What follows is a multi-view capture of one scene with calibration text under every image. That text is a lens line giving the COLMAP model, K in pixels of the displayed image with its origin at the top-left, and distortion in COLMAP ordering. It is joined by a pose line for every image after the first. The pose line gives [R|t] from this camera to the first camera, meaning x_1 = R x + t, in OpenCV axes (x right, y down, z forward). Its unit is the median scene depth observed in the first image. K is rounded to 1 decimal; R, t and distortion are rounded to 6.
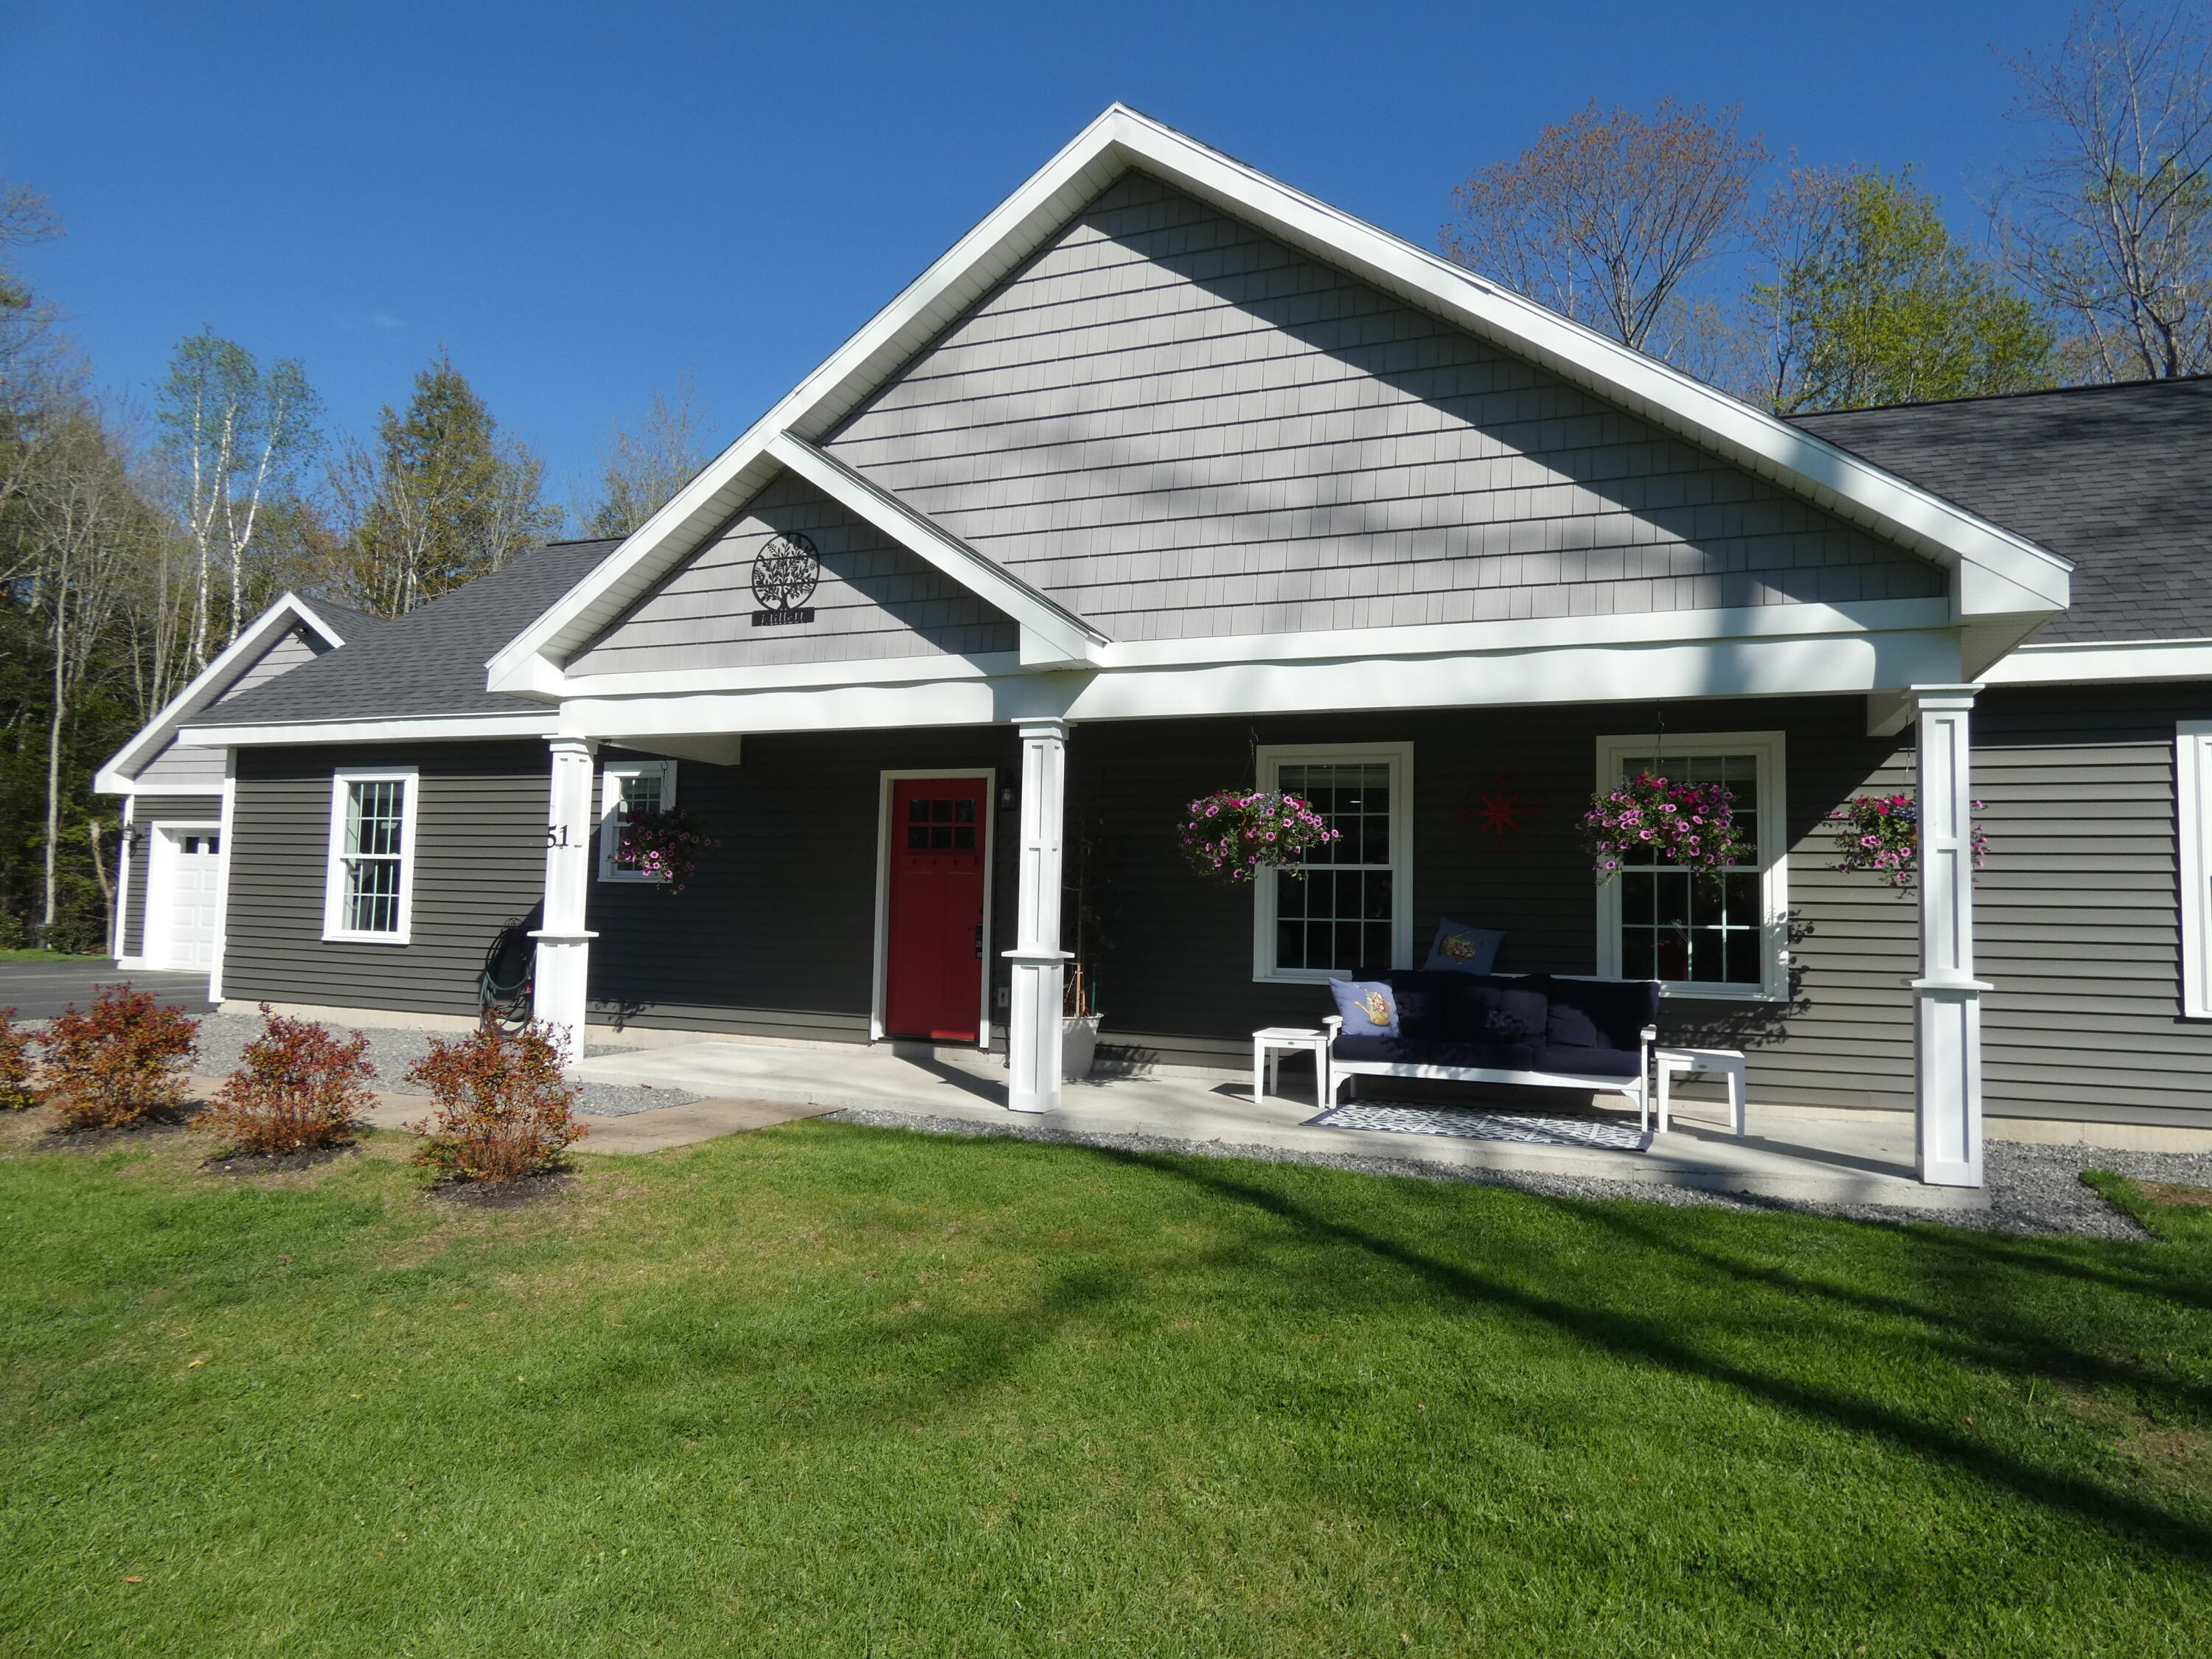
lens RADIAL K [[1316.0, 0, 1115.0], [0, 1316.0, 827.9], [0, 0, 1]] dist [0.000749, 0.000005]
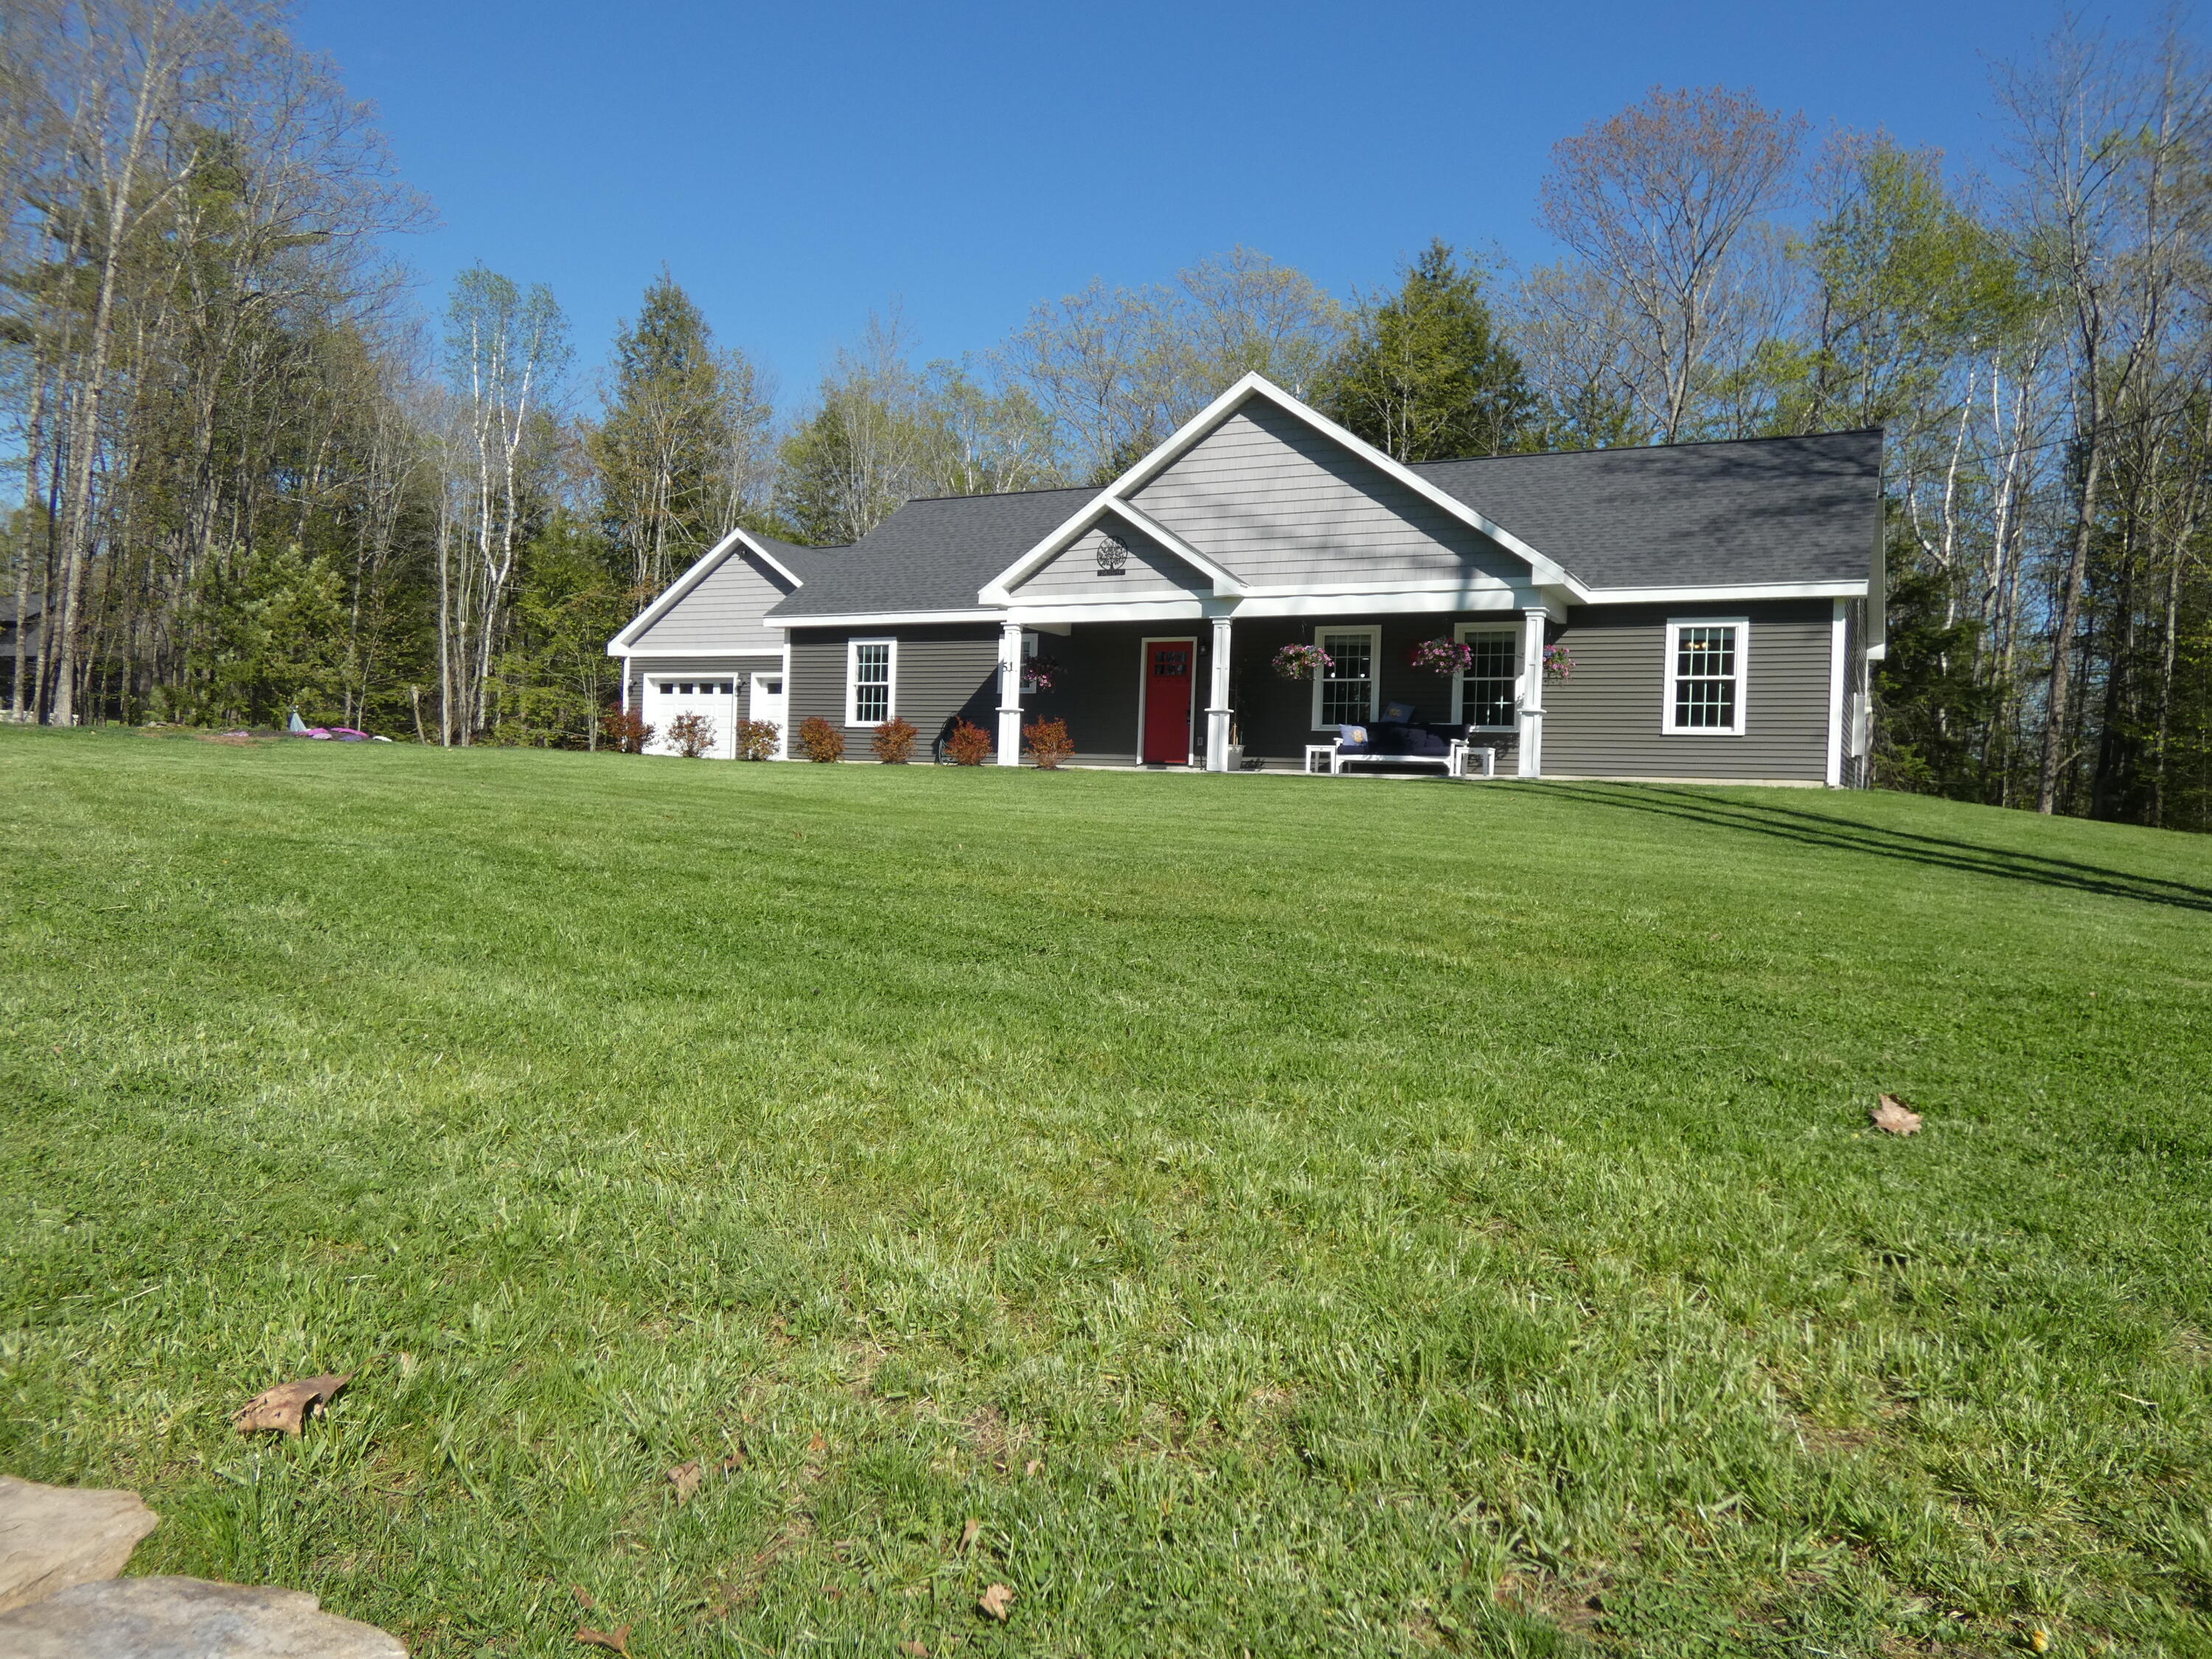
lens RADIAL K [[1514.6, 0, 1106.0], [0, 1514.6, 829.5], [0, 0, 1]] dist [-0.022104, 0.000884]
pose [[0.994117, 0.011902, -0.107660, 0.037084], [-0.003533, 0.996978, 0.077603, 0.086005], [0.108258, -0.076766, 0.991154, -1.670556]]
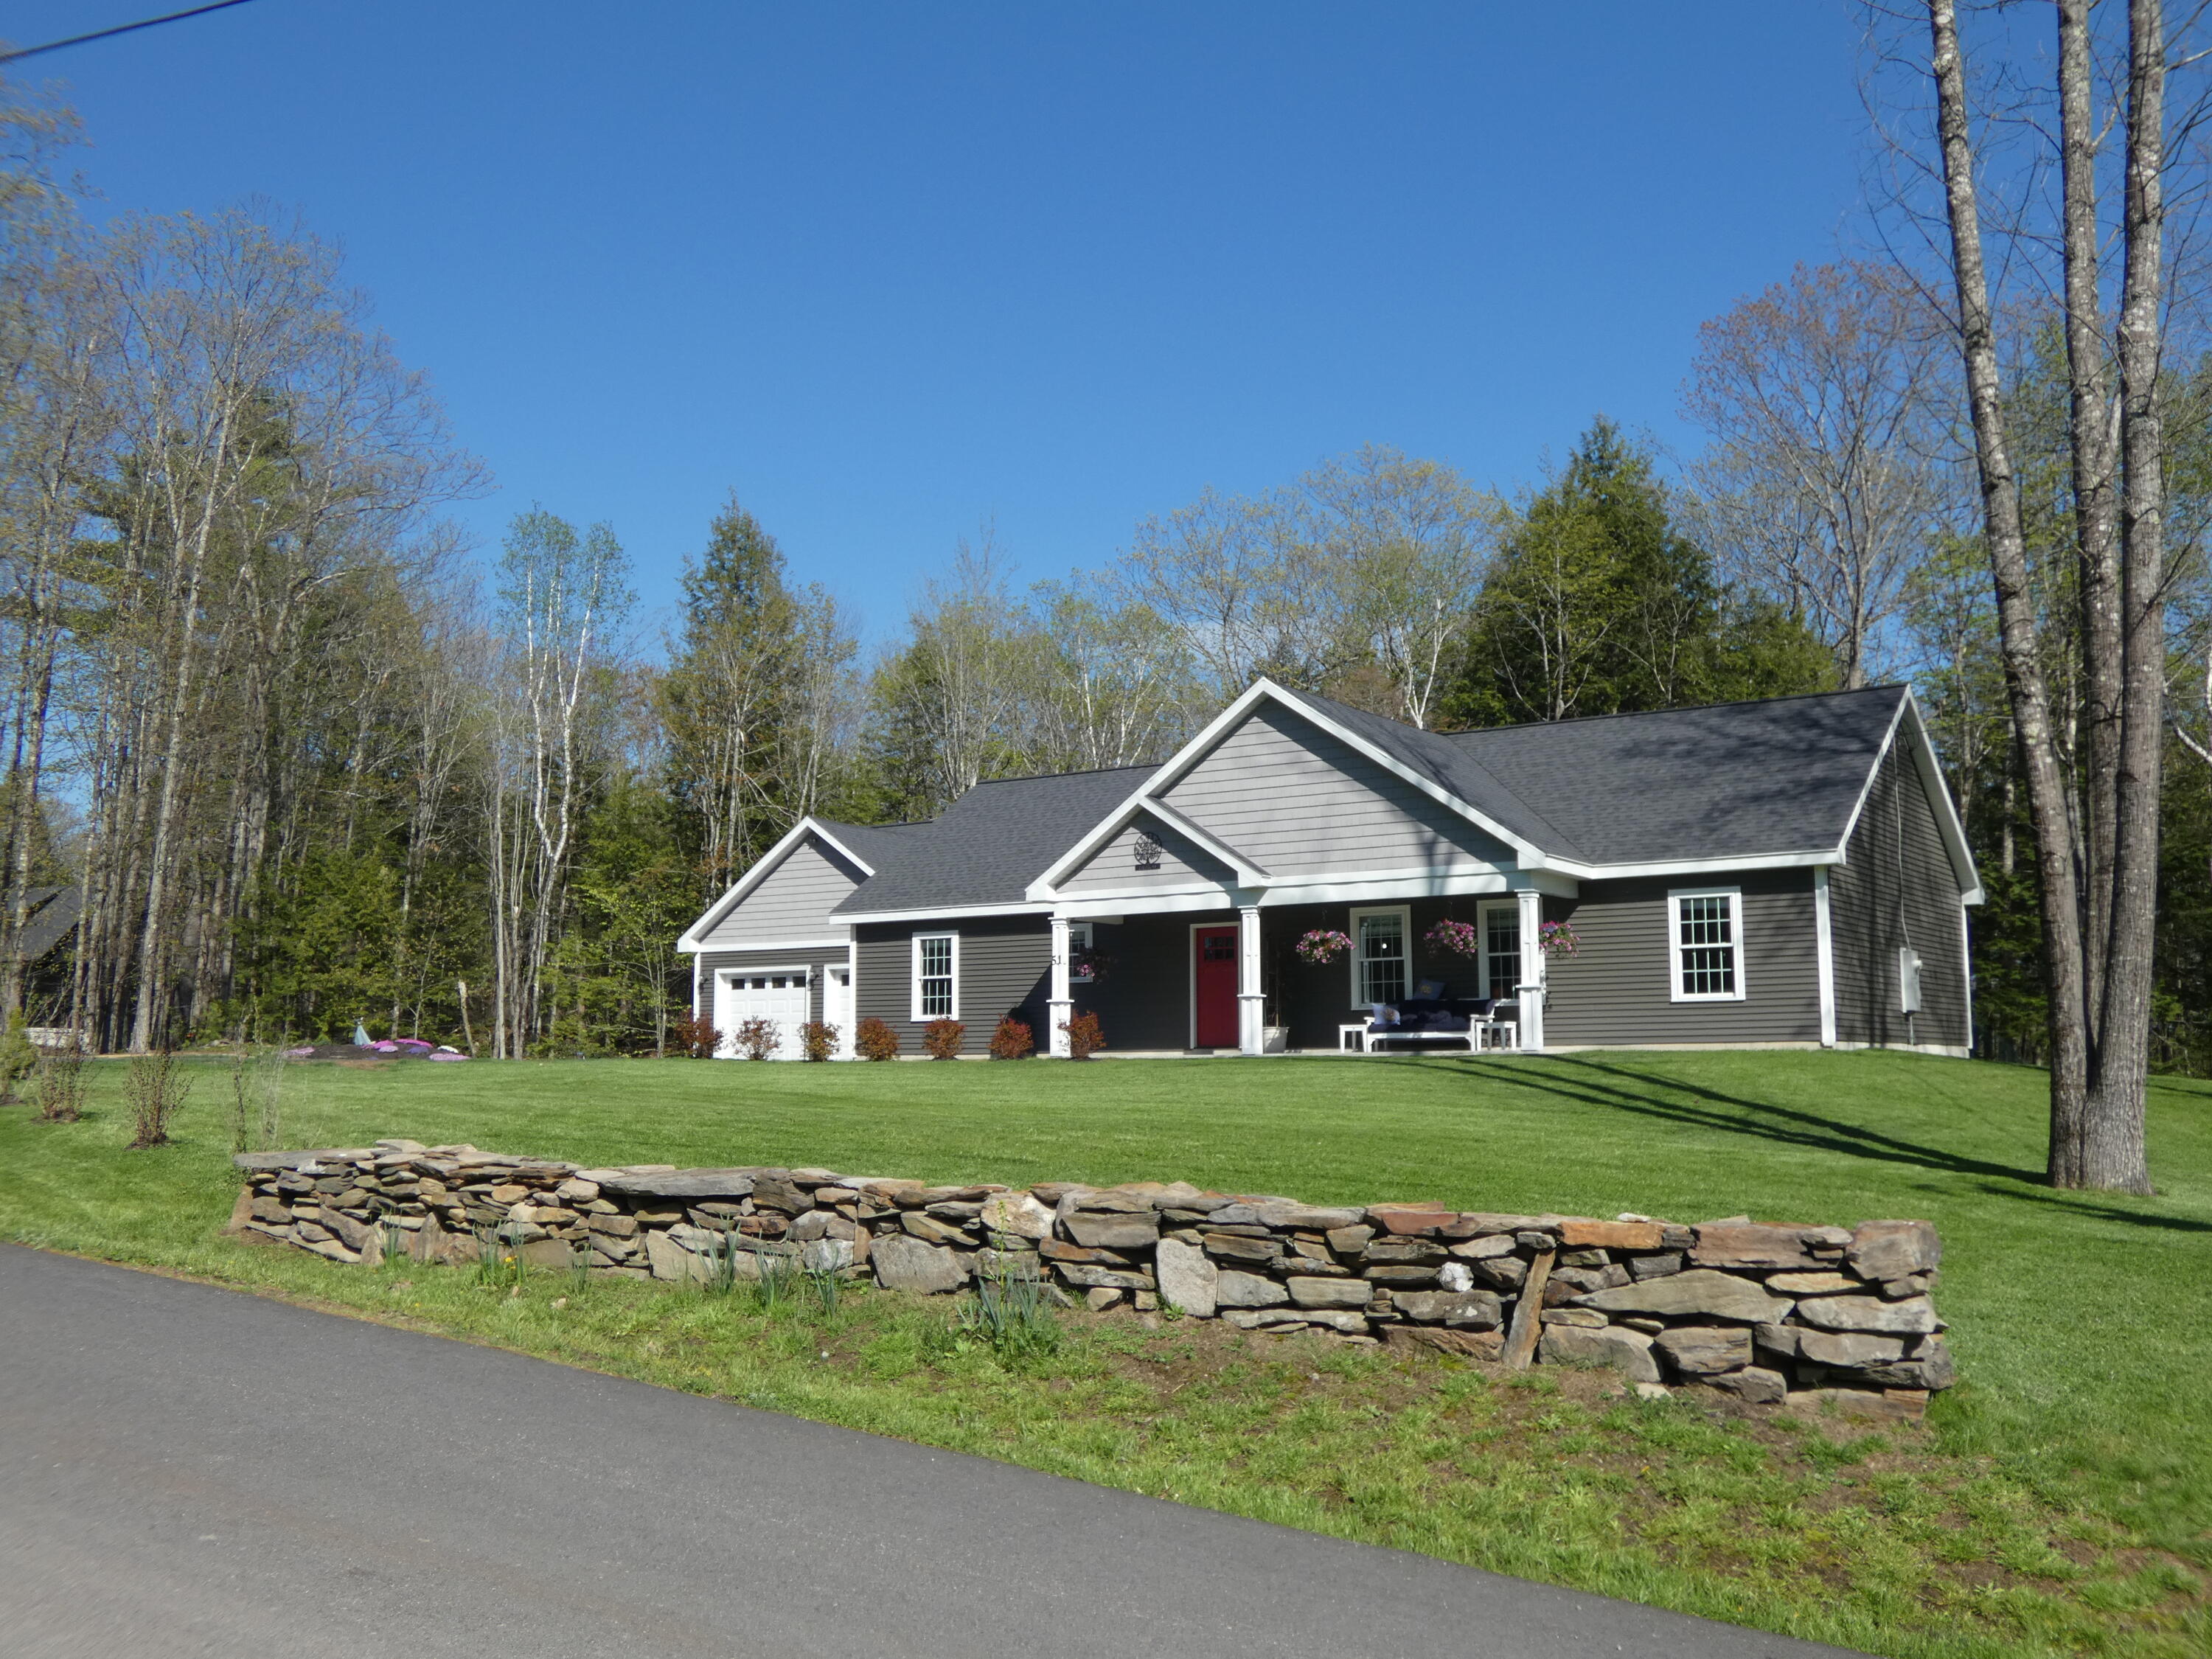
lens RADIAL K [[2052.8, 0, 1106.0], [0, 2052.8, 829.5], [0, 0, 1]] dist [-0.035014, 0.001358]
pose [[0.975420, -0.053993, -0.213636, 0.479773], [0.040443, 0.996913, -0.067295, 0.025570], [0.216610, 0.057001, 0.974593, -2.671498]]
